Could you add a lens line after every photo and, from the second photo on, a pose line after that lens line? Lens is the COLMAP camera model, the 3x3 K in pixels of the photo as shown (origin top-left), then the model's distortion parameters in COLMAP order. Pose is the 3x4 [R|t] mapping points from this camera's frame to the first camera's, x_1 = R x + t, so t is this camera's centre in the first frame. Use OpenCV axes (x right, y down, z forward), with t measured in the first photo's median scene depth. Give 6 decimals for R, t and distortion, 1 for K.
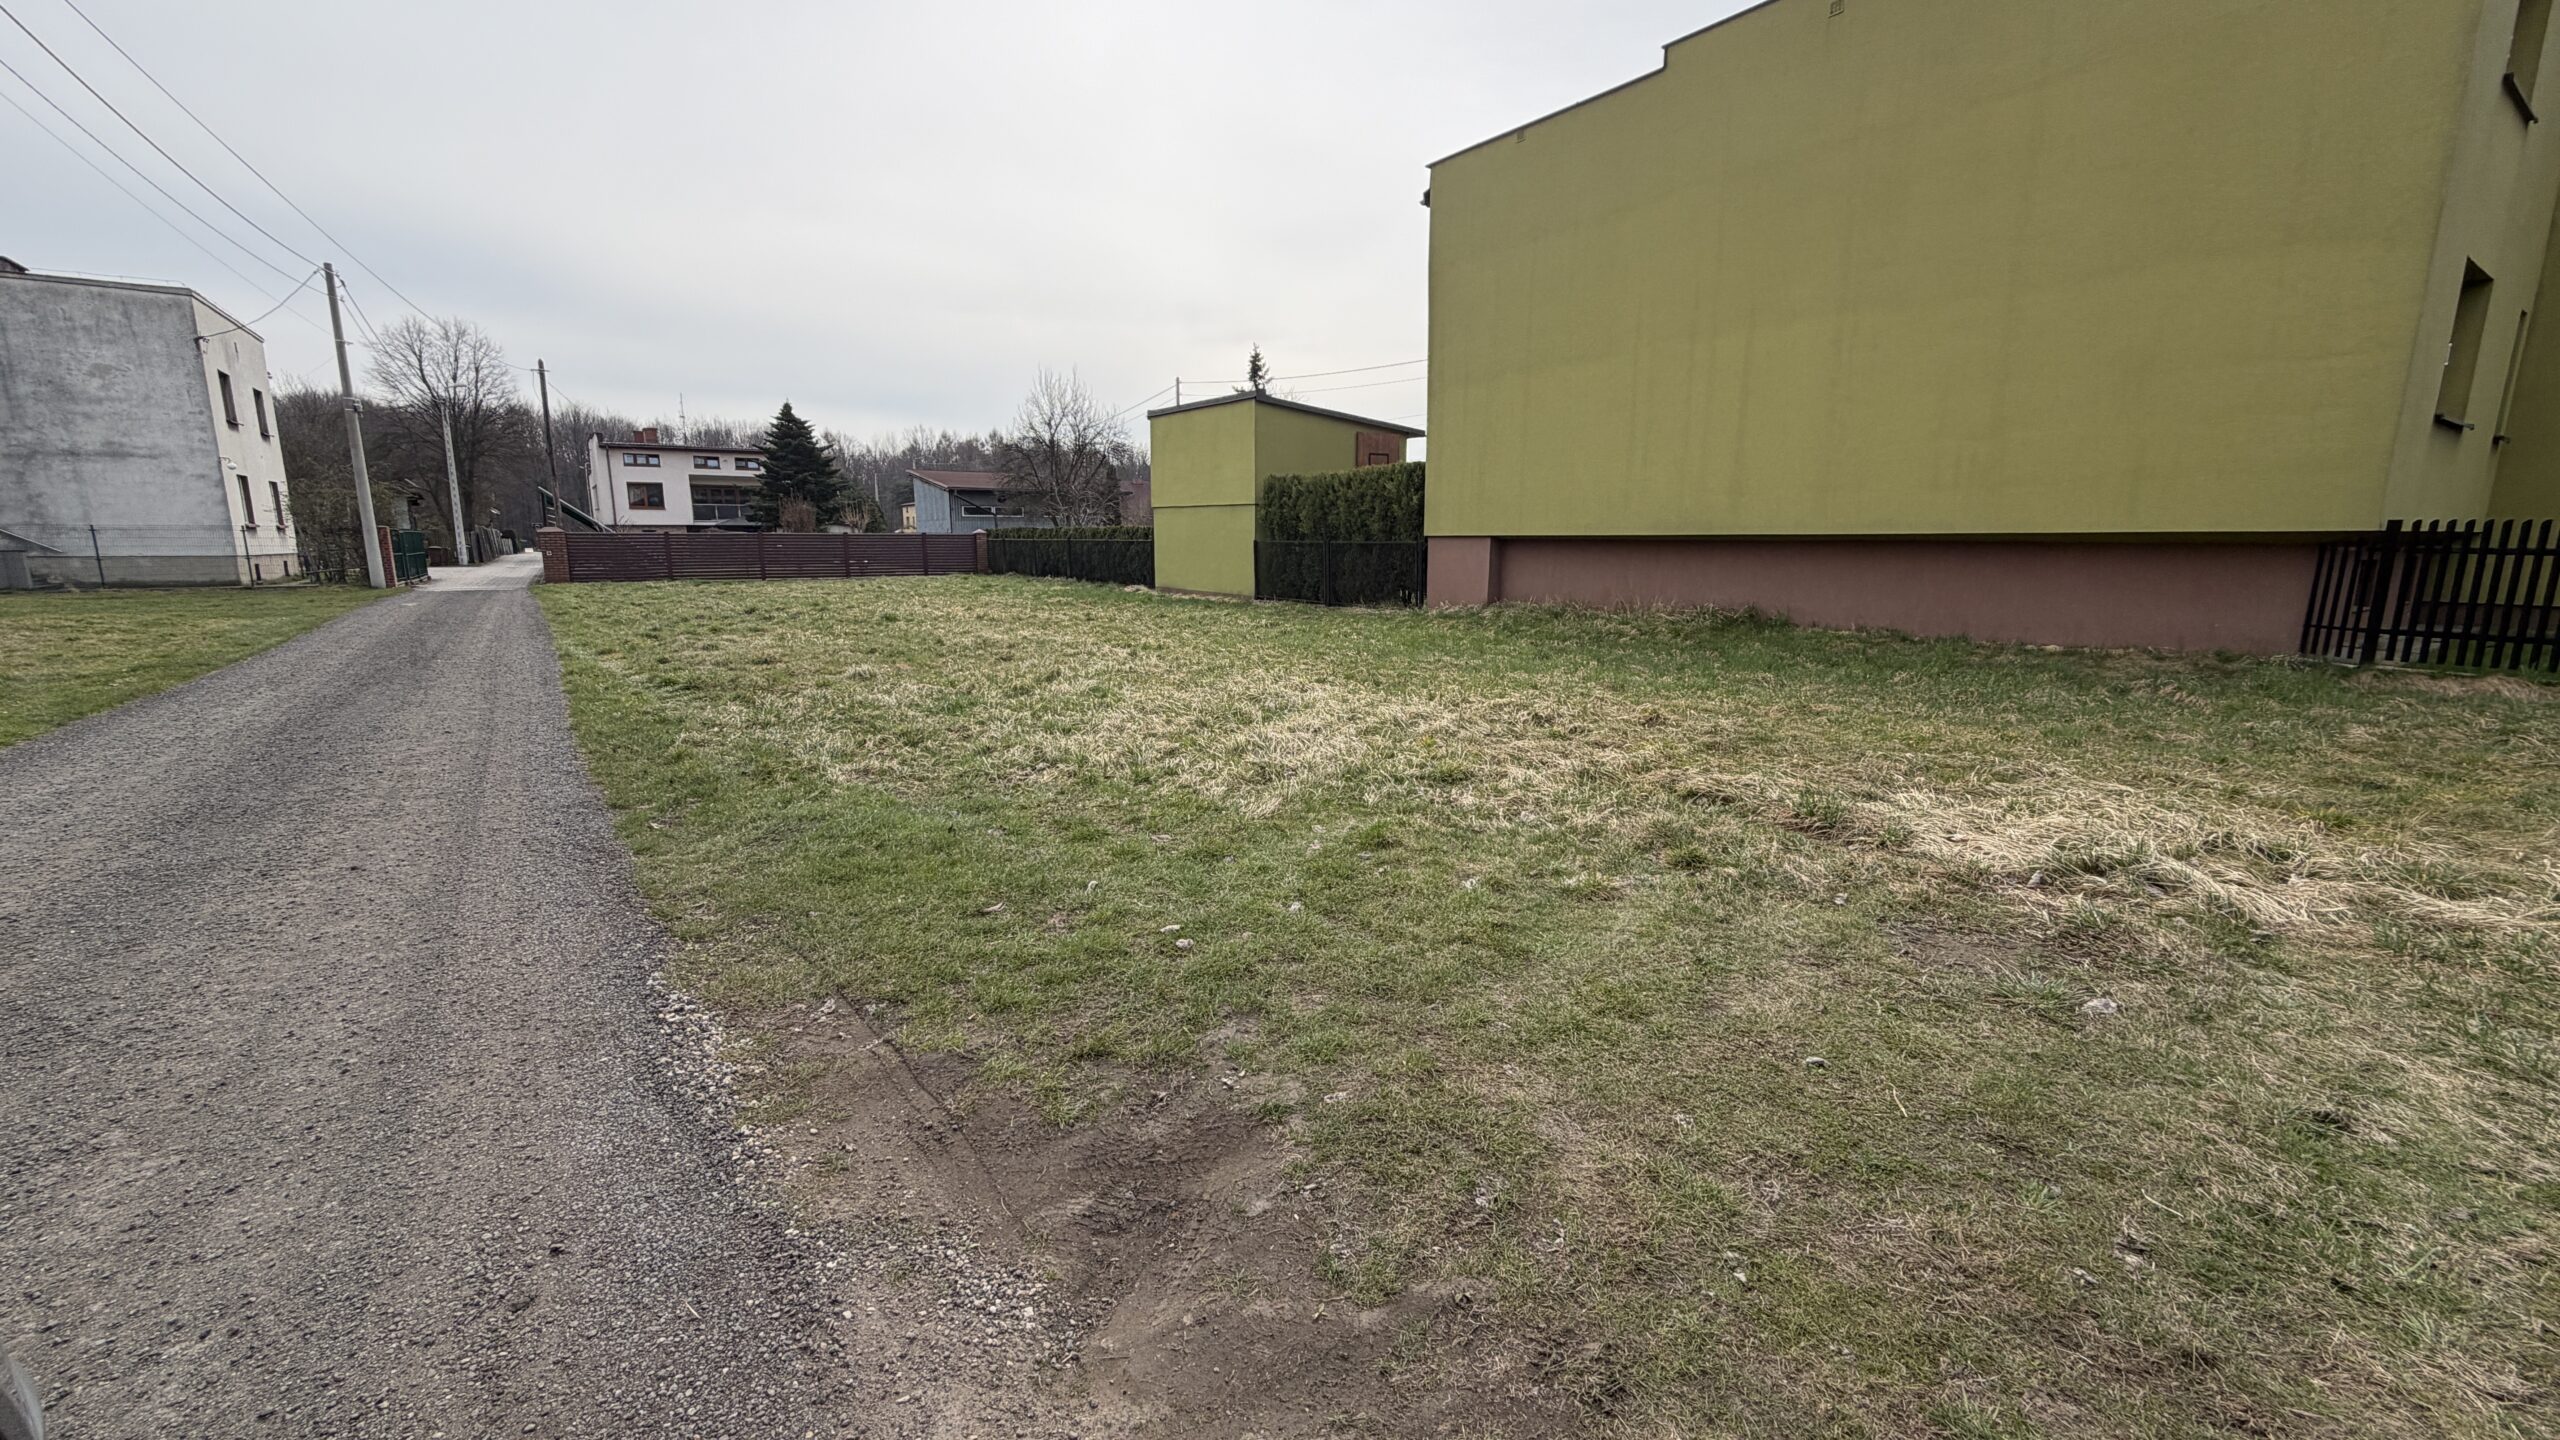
lens RADIAL K [[1016.1, 0, 1262.5], [0, 1016.1, 722.4], [0, 0, 1]] dist [-0.000897, 0.000323]
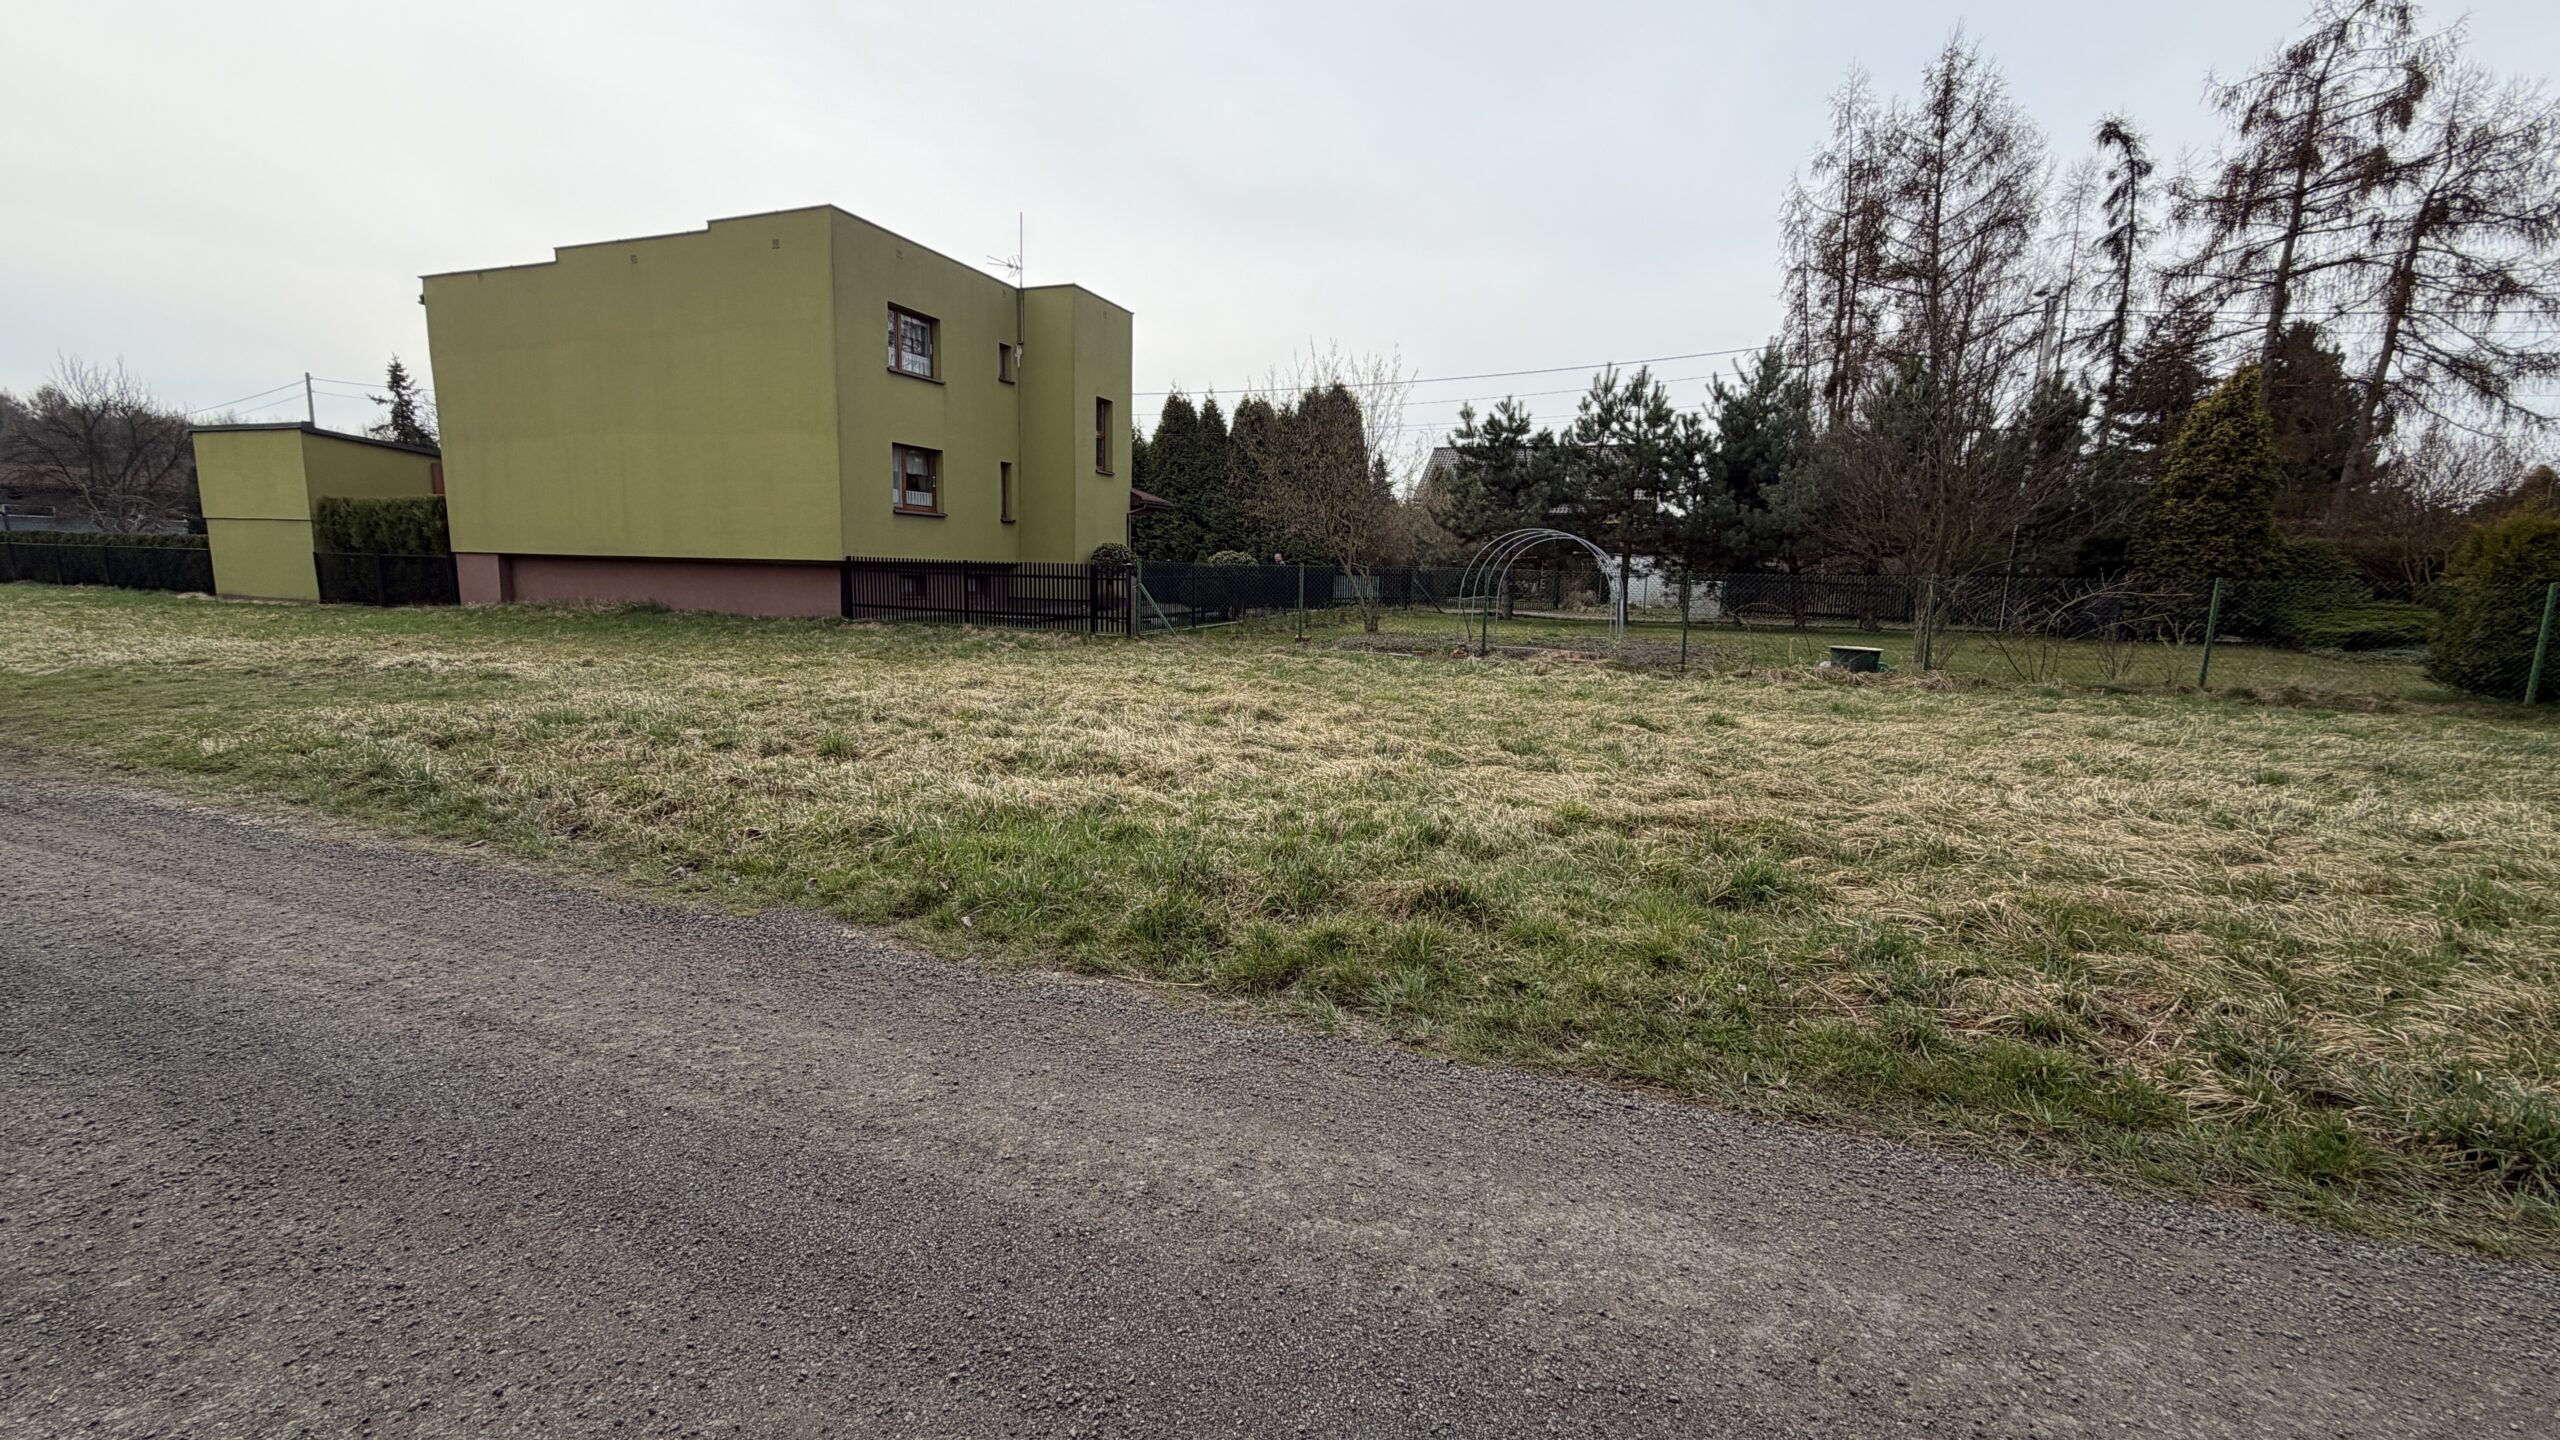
lens RADIAL K [[1016.1, 0, 1263.5], [0, 1016.1, 723.5], [0, 0, 1]] dist [-0.000897, 0.000323]
pose [[0.824422, -0.065716, 0.562148, 1.293336], [0.076954, 0.997028, 0.003697, 0.546867], [-0.560720, 0.040211, 0.827028, -3.200690]]
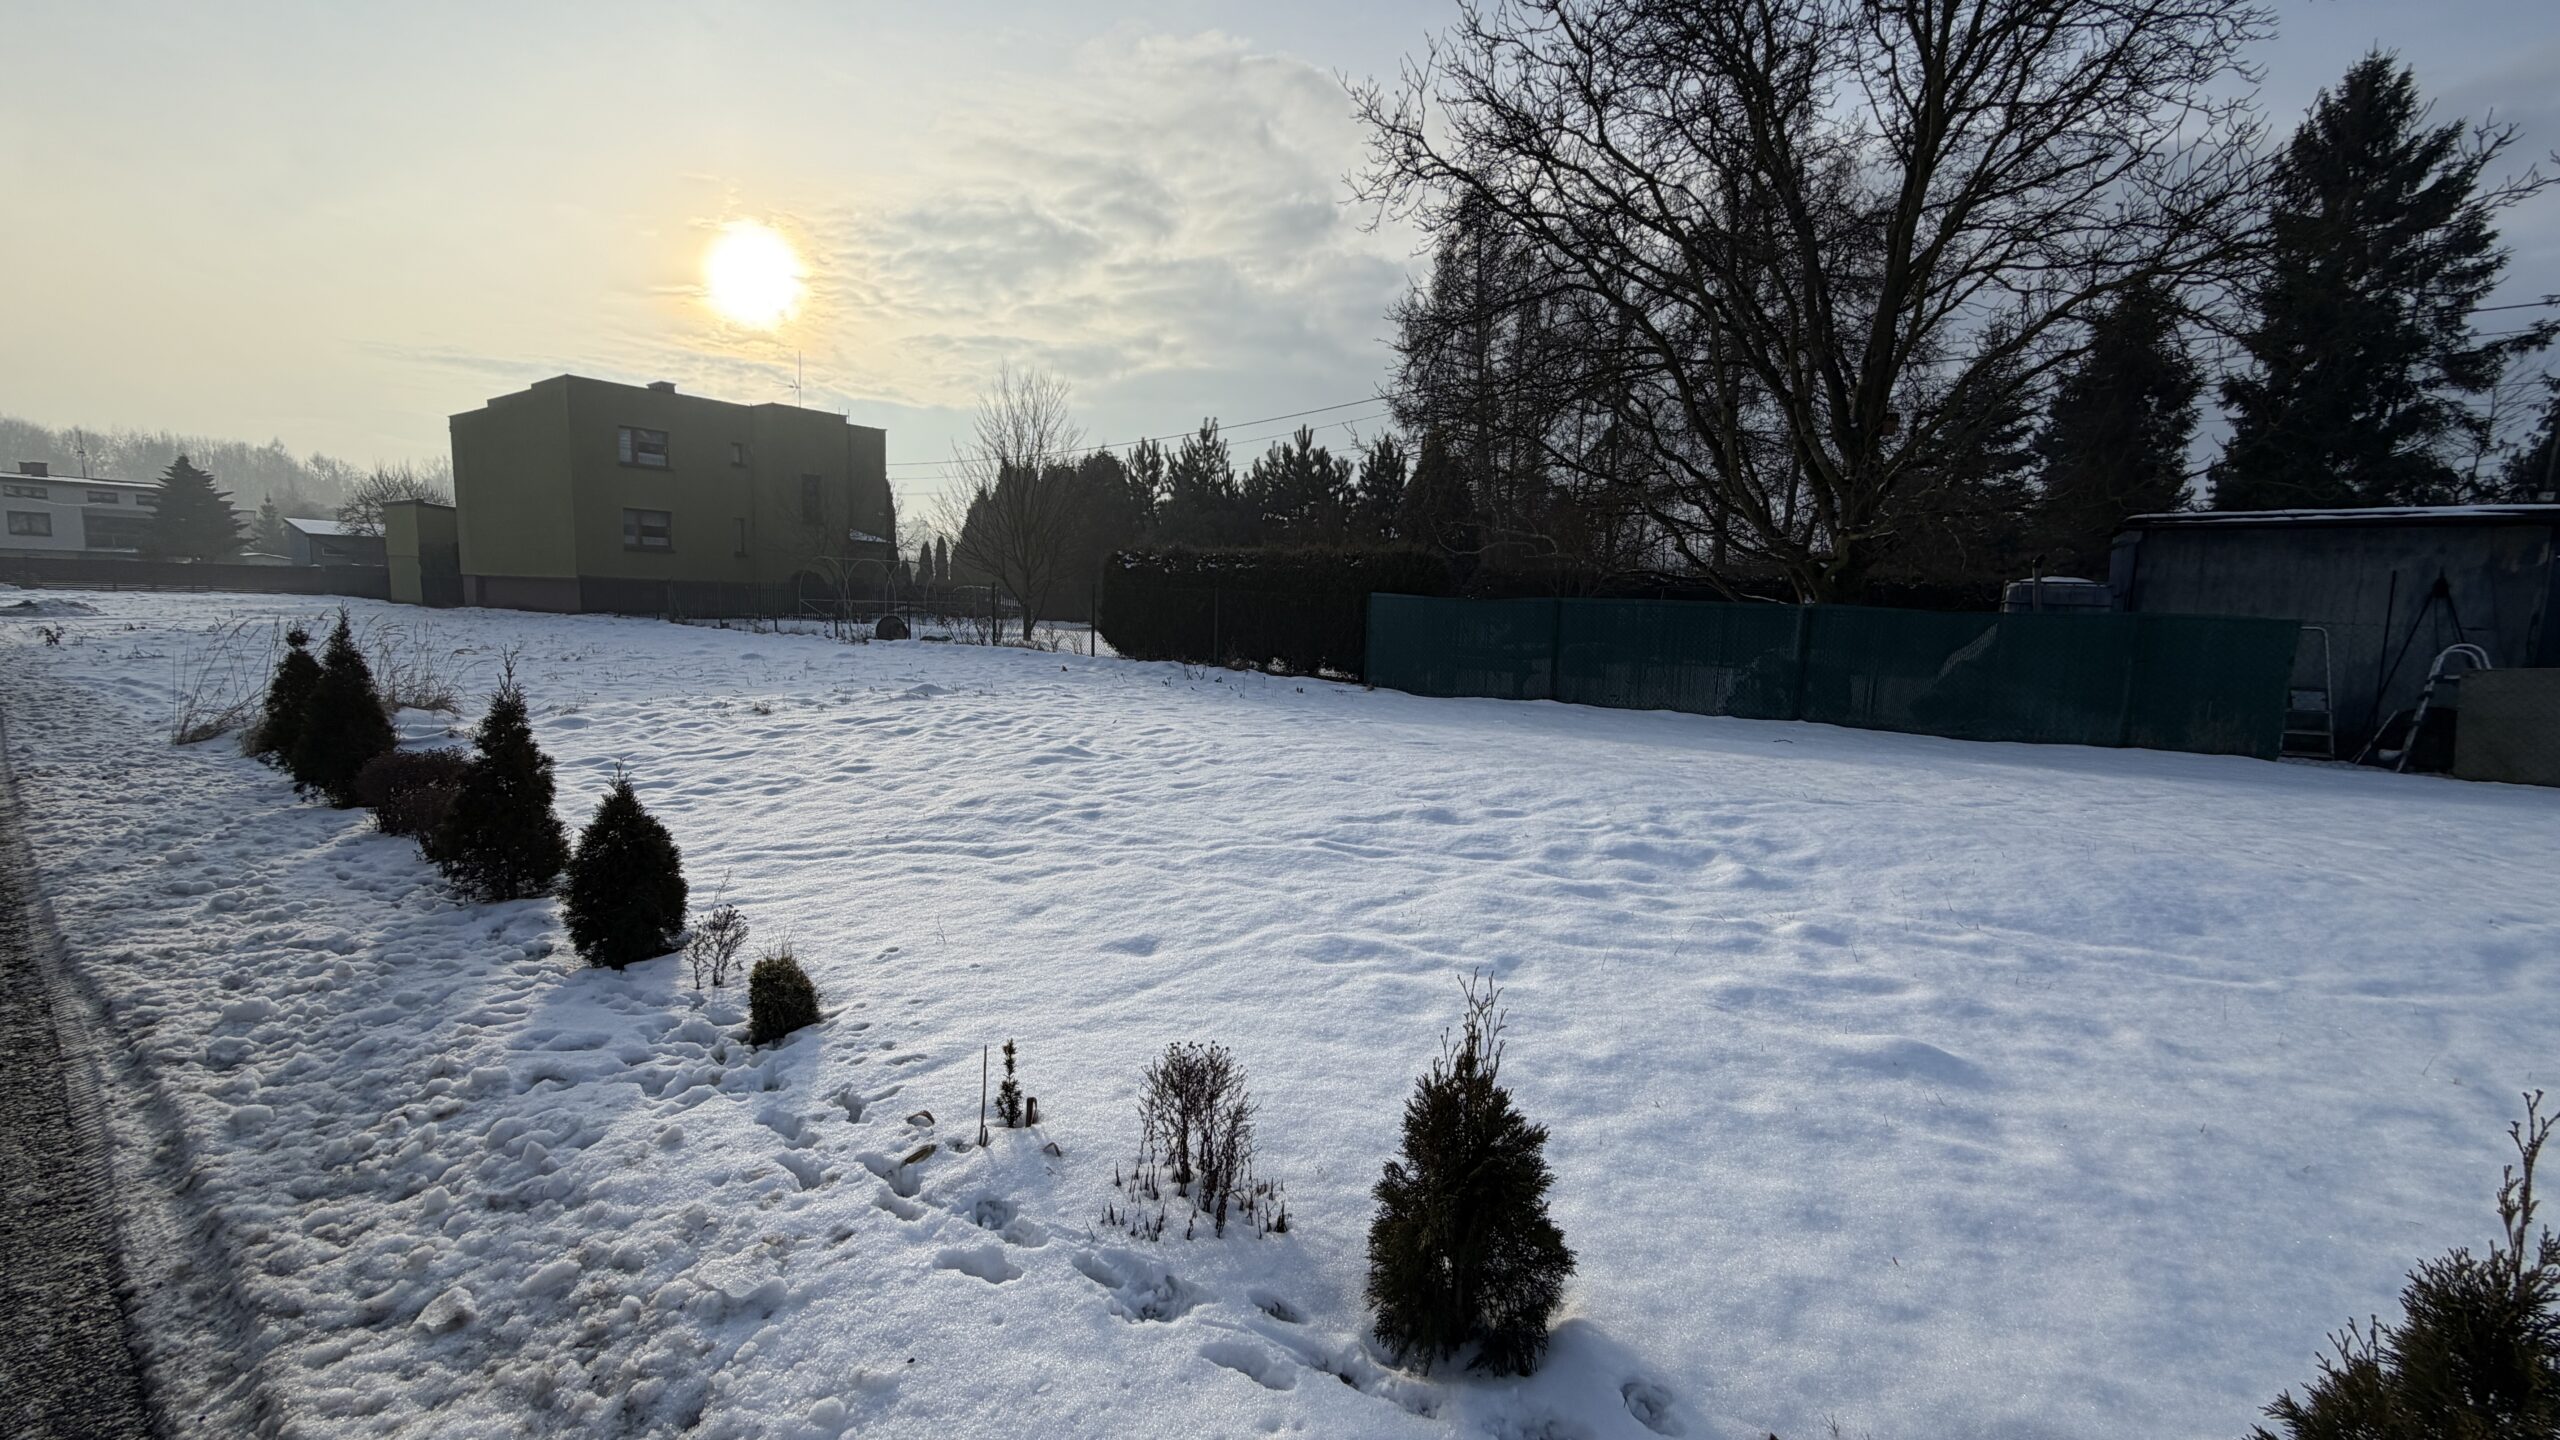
lens RADIAL K [[1016.1, 0, 1265.6], [0, 1016.1, 722.2], [0, 0, 1]] dist [-0.000897, 0.000323]
pose [[0.947758, -0.006106, 0.318932, 5.383832], [0.023349, 0.998463, -0.050270, 1.417402], [-0.318135, 0.055091, 0.946444, -7.963965]]
